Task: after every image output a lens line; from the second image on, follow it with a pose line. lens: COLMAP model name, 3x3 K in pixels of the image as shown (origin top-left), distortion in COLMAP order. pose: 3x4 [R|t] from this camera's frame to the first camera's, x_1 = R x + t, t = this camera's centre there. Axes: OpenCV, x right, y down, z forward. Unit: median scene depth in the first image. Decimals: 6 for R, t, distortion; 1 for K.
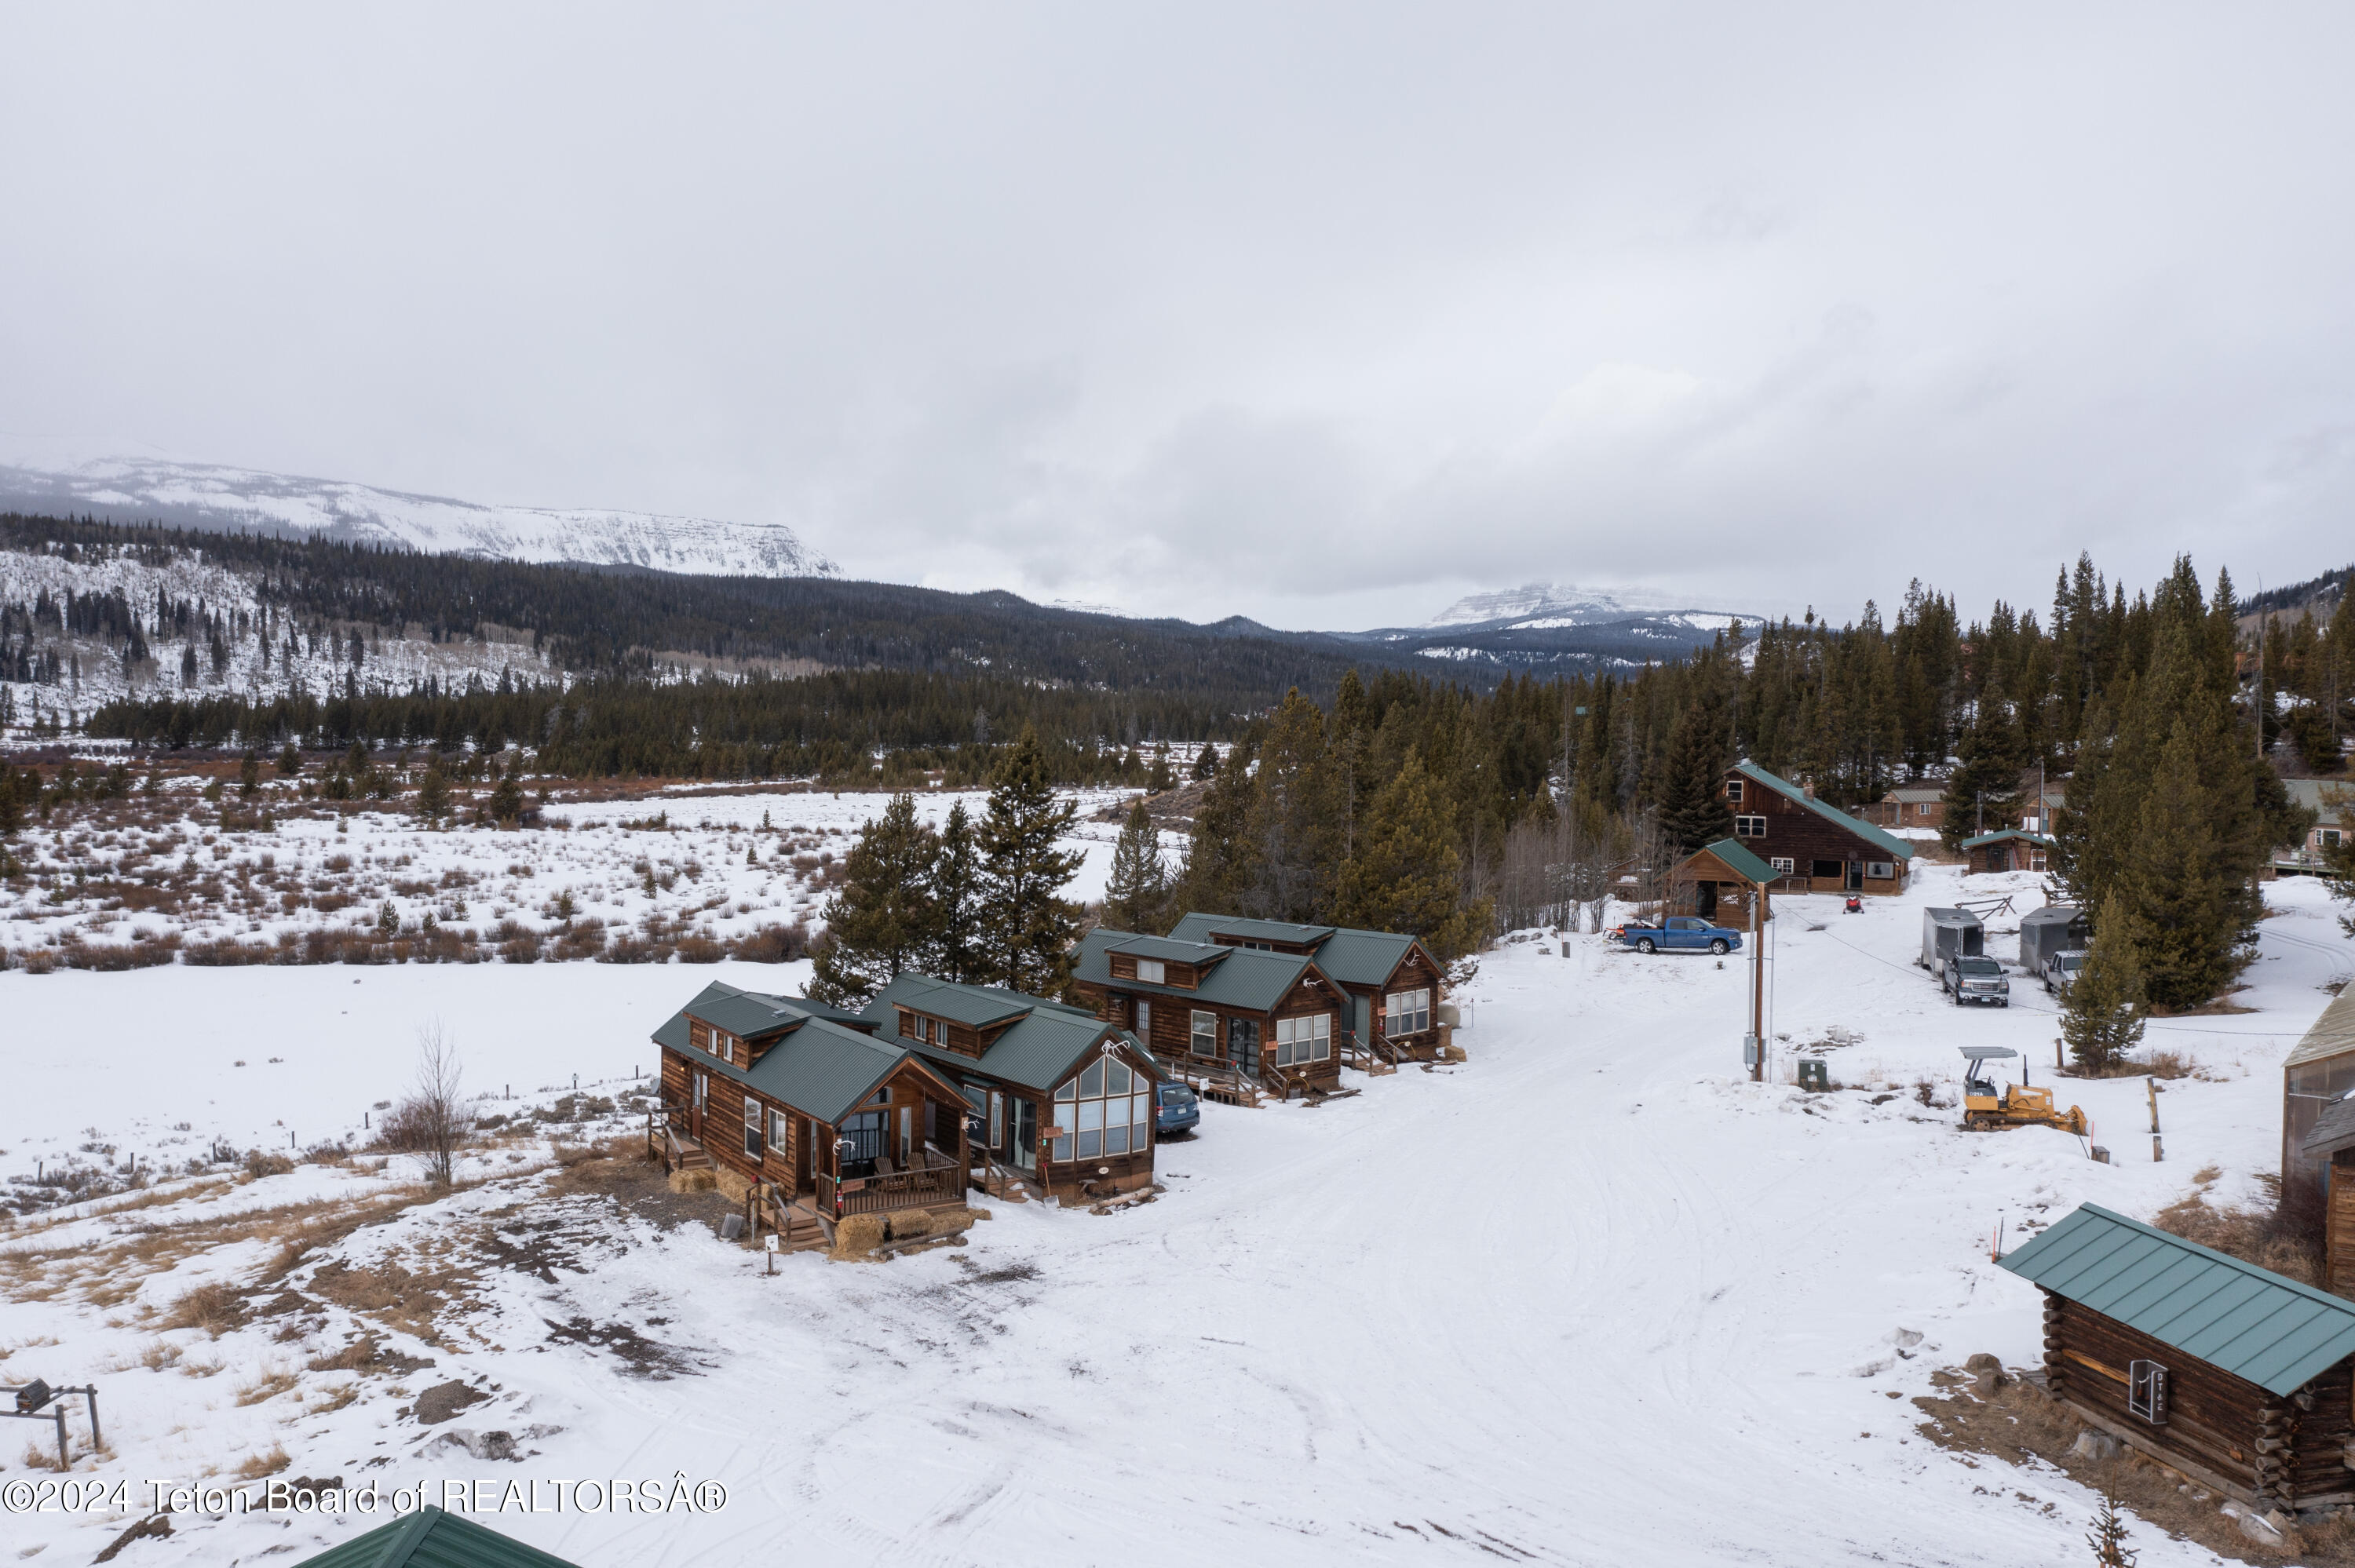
lens RADIAL K [[1877.3, 0, 1177.5], [0, 1877.3, 784.0], [0, 0, 1]] dist [-0.011867, 0.002577]
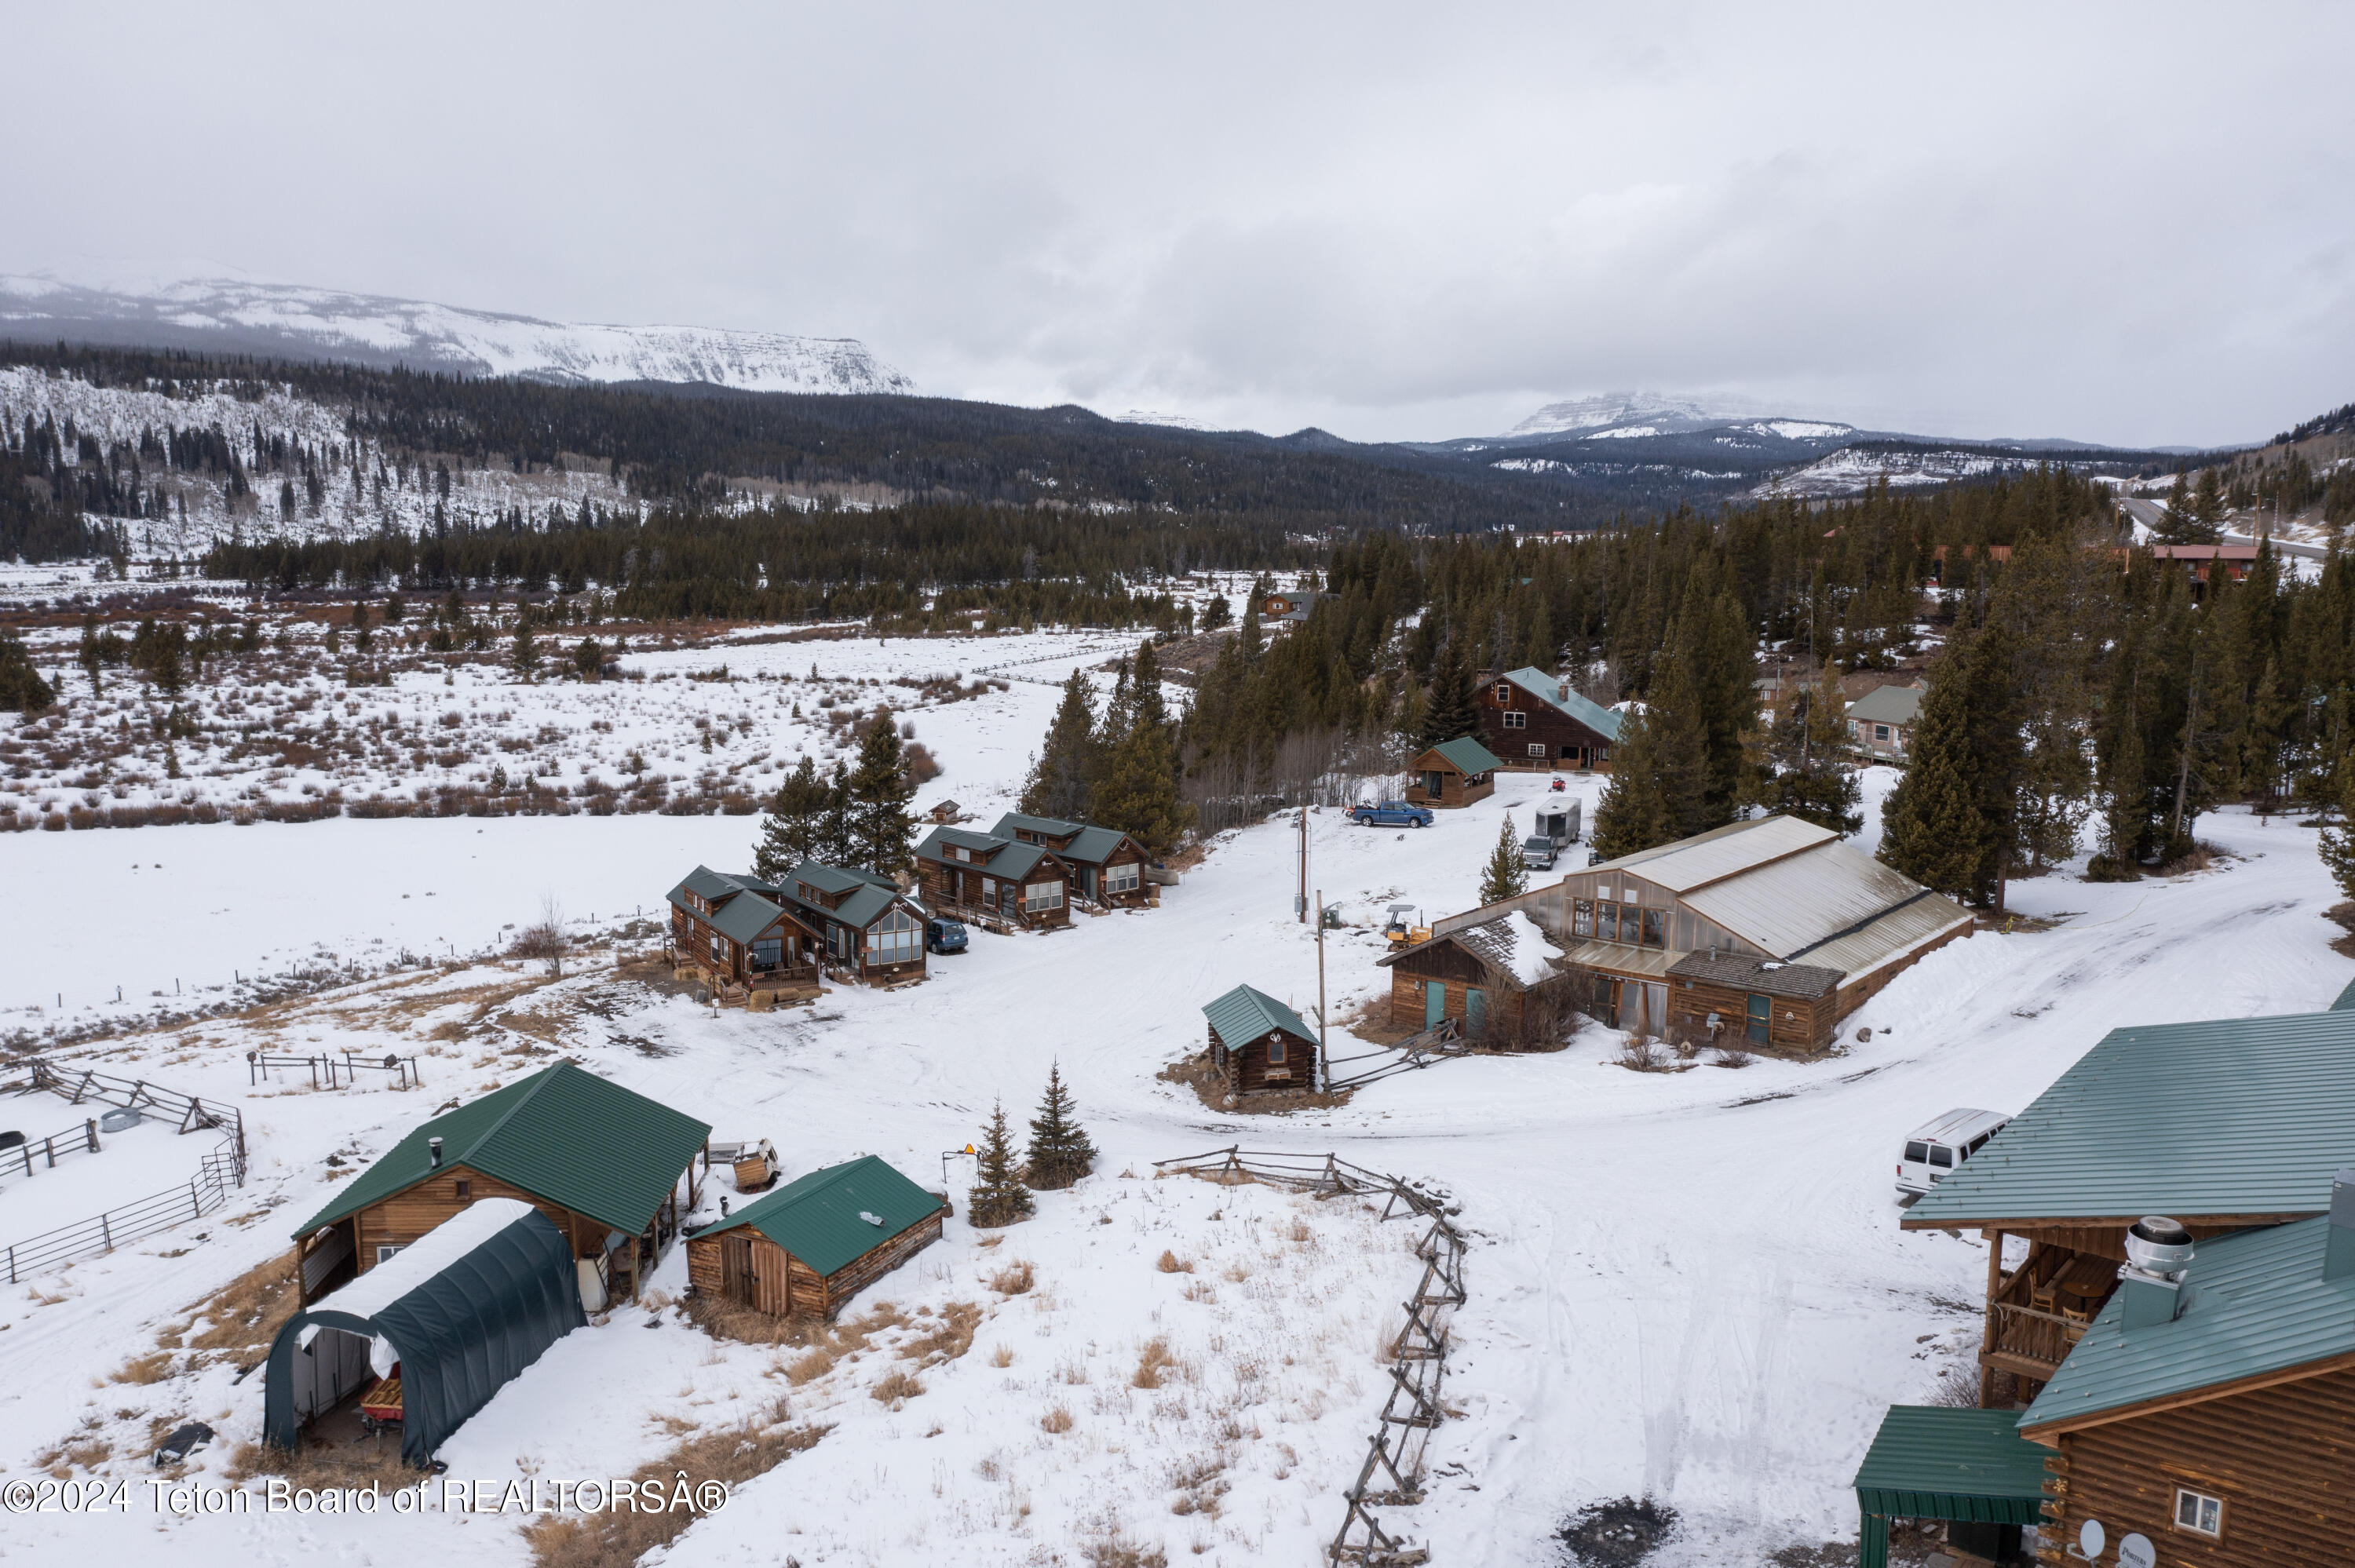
lens RADIAL K [[1877.3, 0, 1177.5], [0, 1877.3, 784.0], [0, 0, 1]] dist [-0.011867, 0.002577]
pose [[0.999129, 0.000828, -0.041720, 0.057920], [0.003332, 0.995026, 0.099560, -0.030467], [0.041595, -0.099612, 0.994157, -0.154615]]
